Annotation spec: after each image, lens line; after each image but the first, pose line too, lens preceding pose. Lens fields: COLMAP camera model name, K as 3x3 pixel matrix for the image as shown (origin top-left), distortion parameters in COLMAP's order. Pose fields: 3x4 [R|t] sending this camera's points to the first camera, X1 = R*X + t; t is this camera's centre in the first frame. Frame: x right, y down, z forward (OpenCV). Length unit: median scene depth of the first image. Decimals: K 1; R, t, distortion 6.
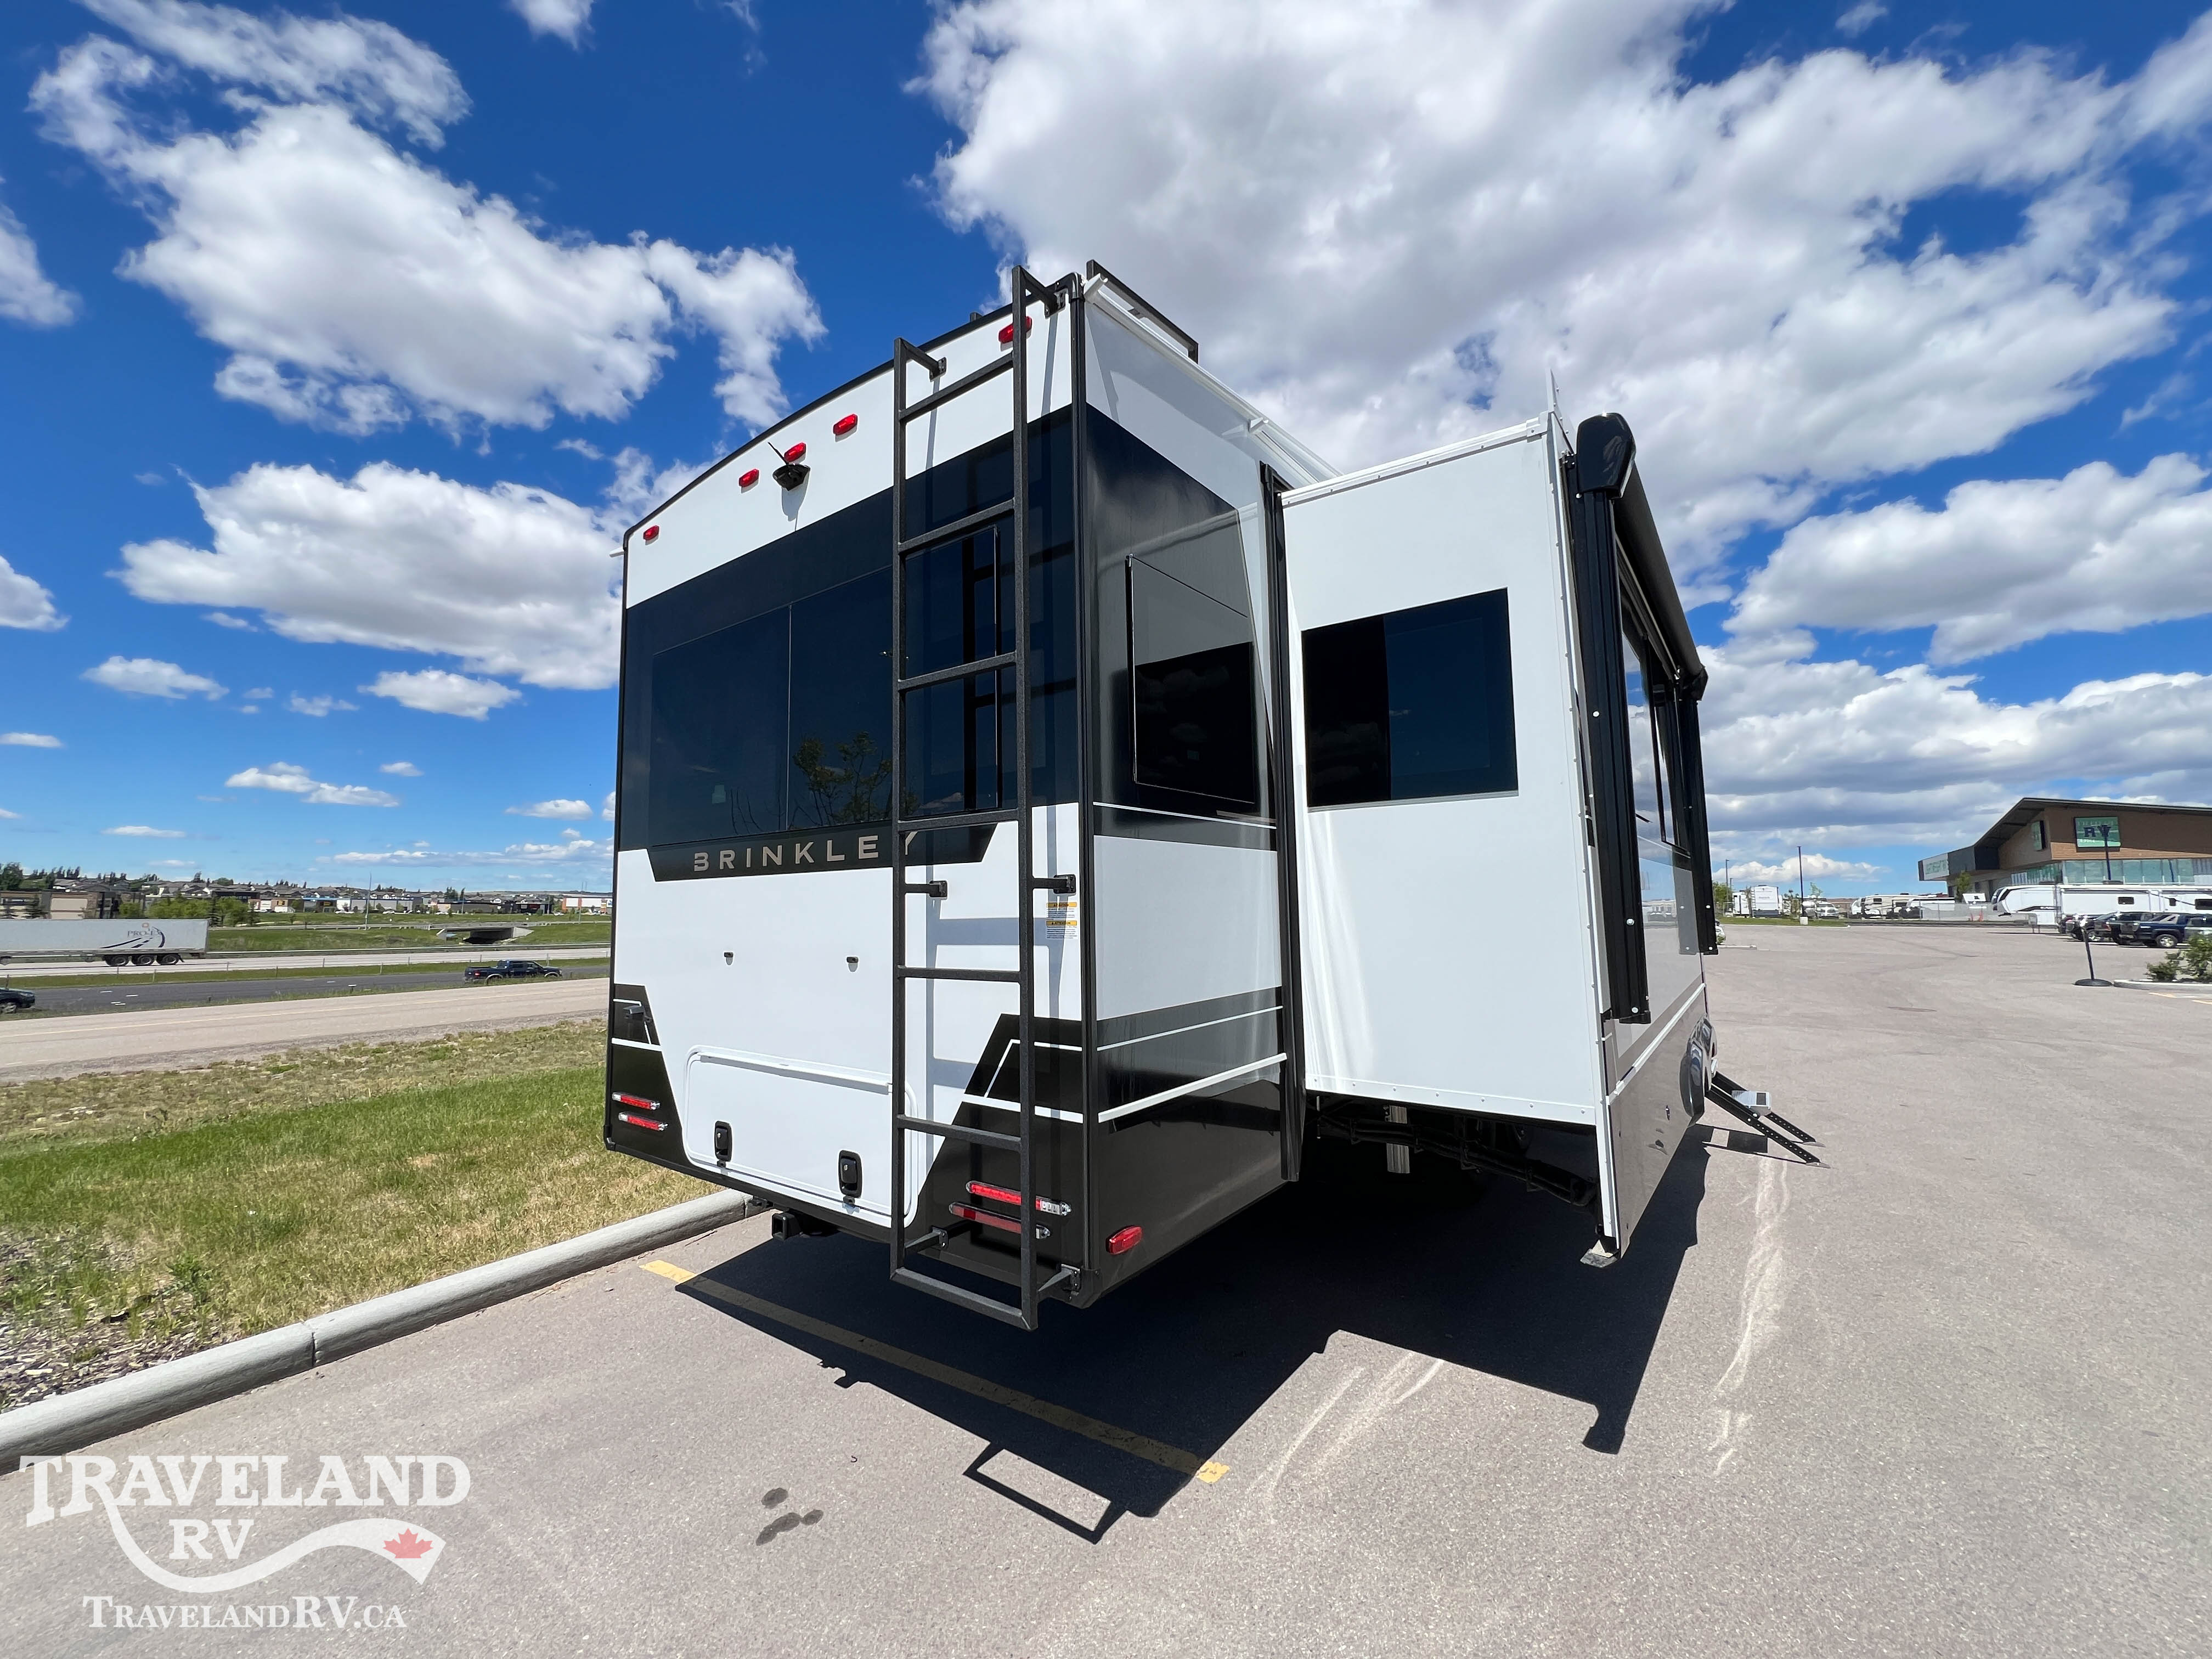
lens RADIAL K [[885.1, 0, 1107.7], [0, 885.1, 828.7], [0, 0, 1]] dist [-0.001286, 0.000049]
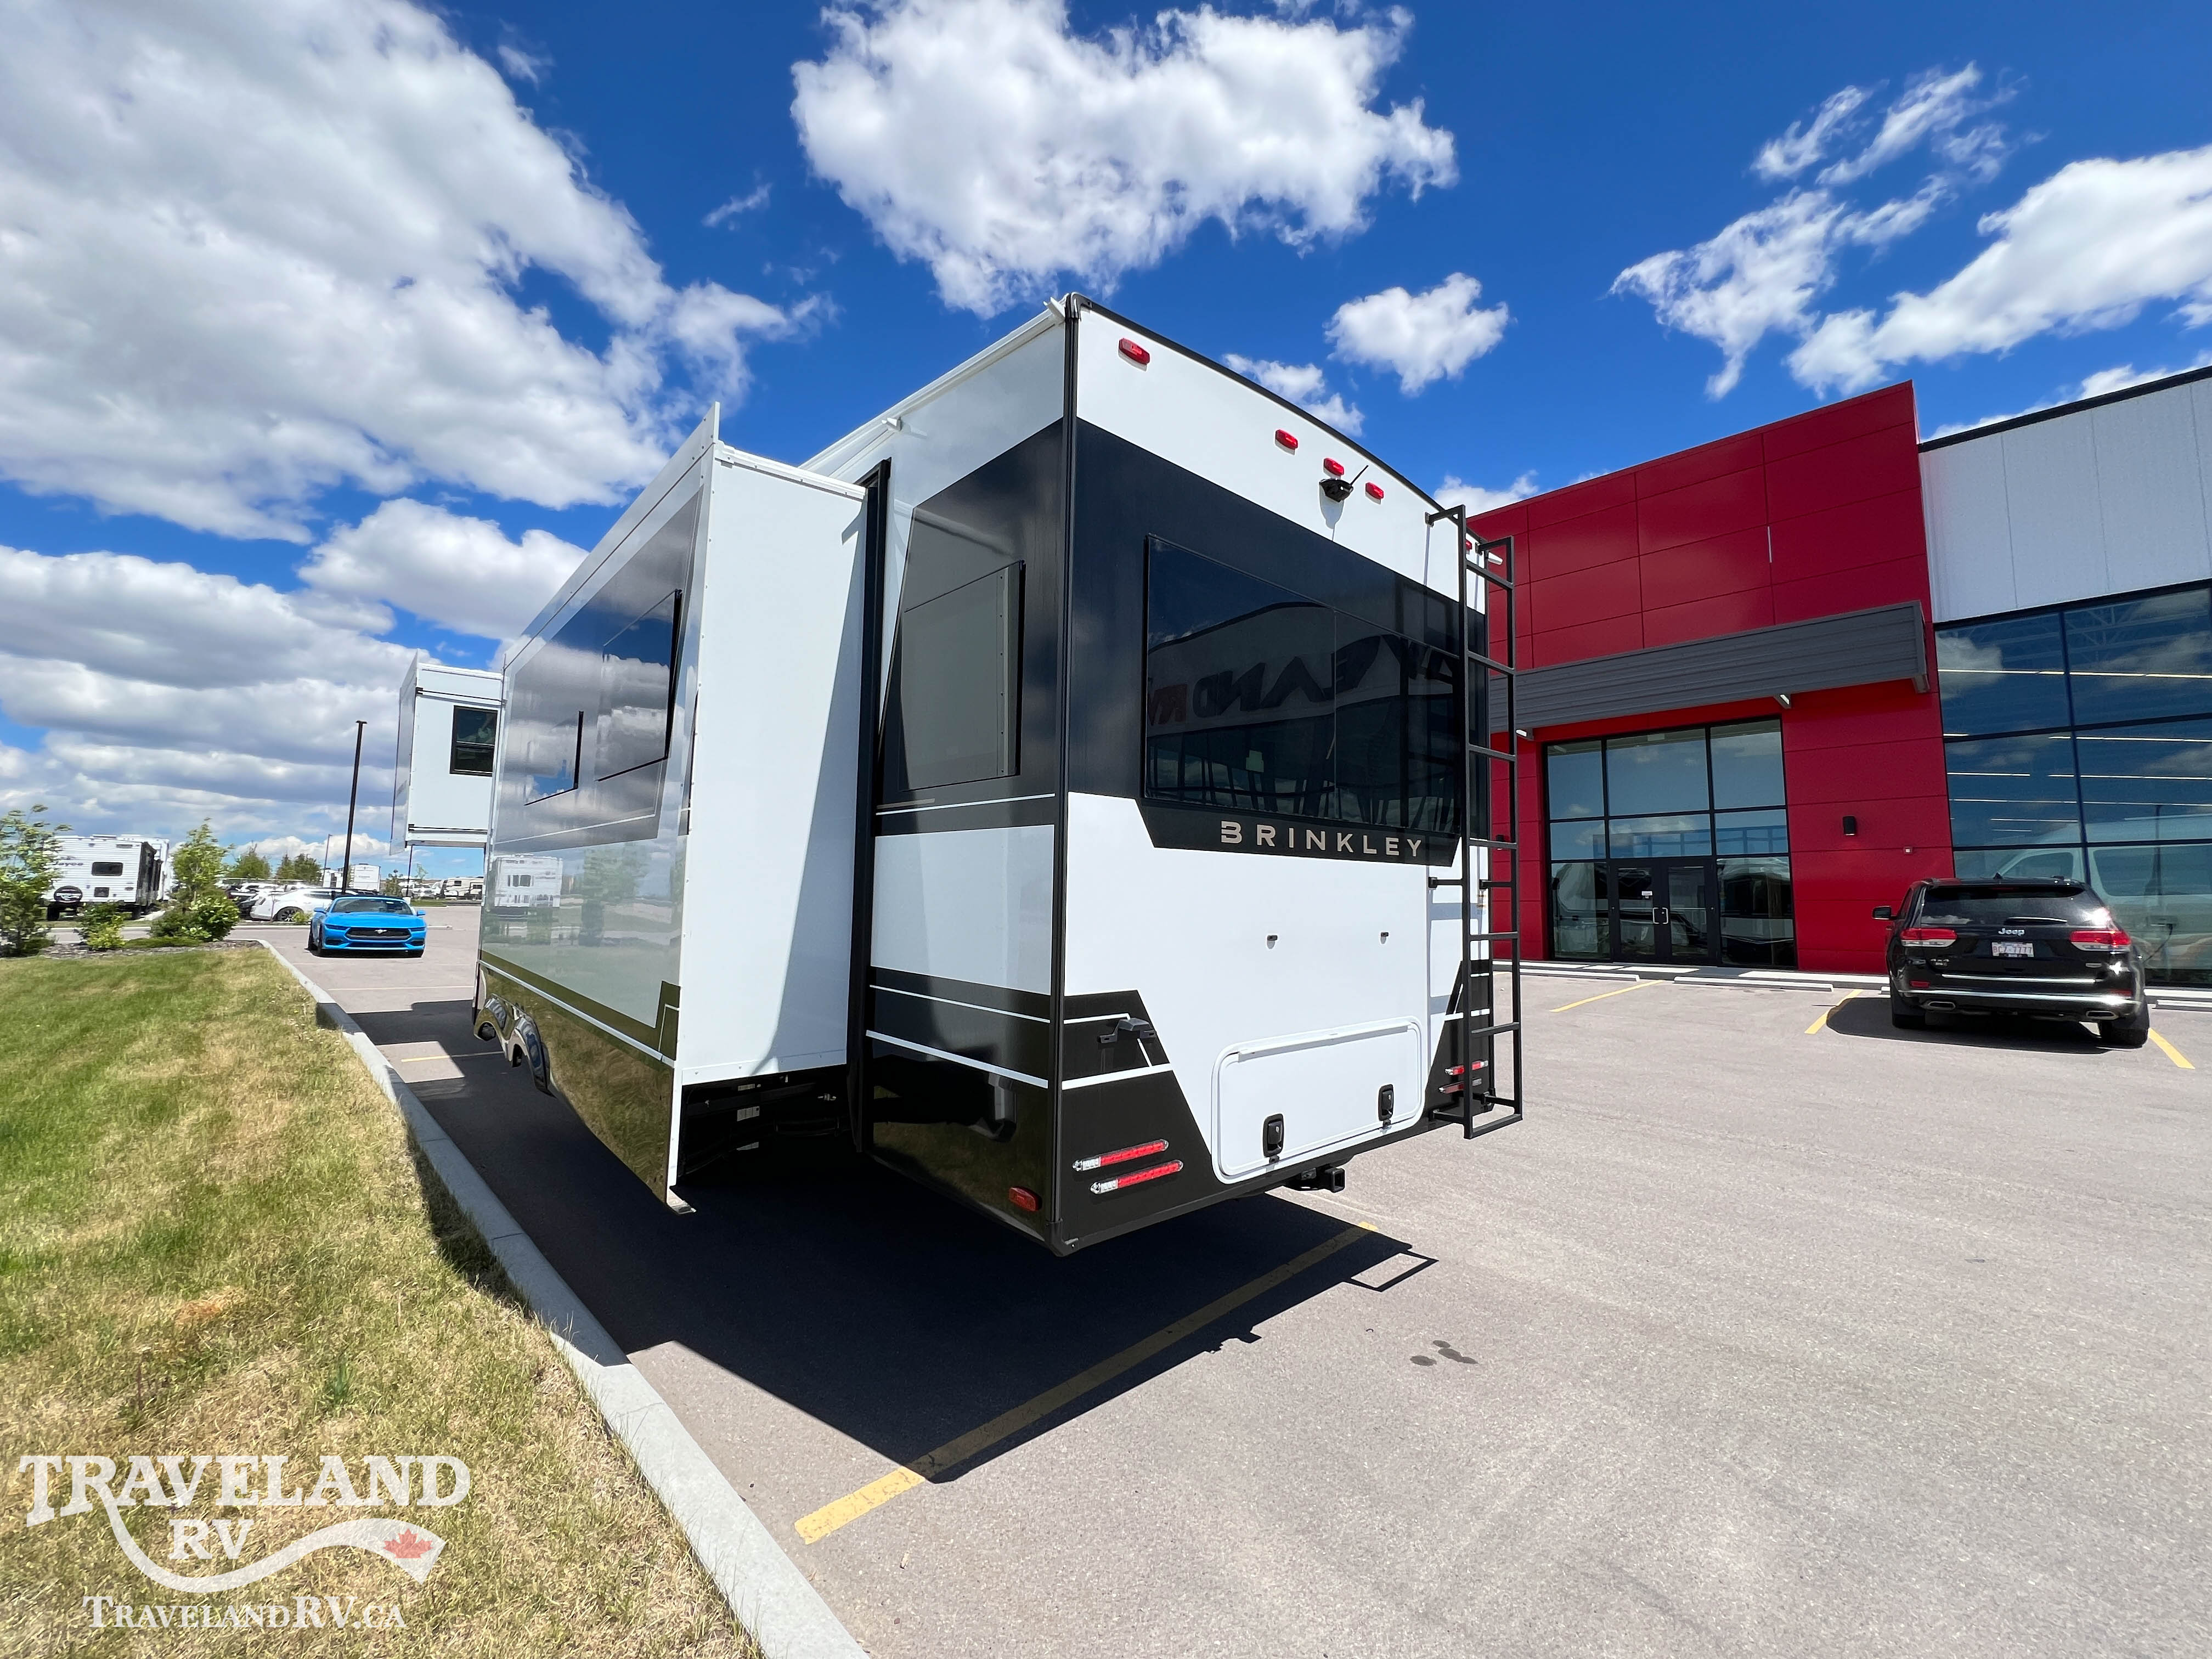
lens RADIAL K [[878.2, 0, 1107.8], [0, 878.2, 833.4], [0, 0, 1]] dist [0.009535, 0.000431]
pose [[0.187632, 0.082727, 0.978749, -1.420160], [-0.108702, 0.992075, -0.063015, 0.113019], [-0.976206, -0.094568, 0.195137, 1.024416]]
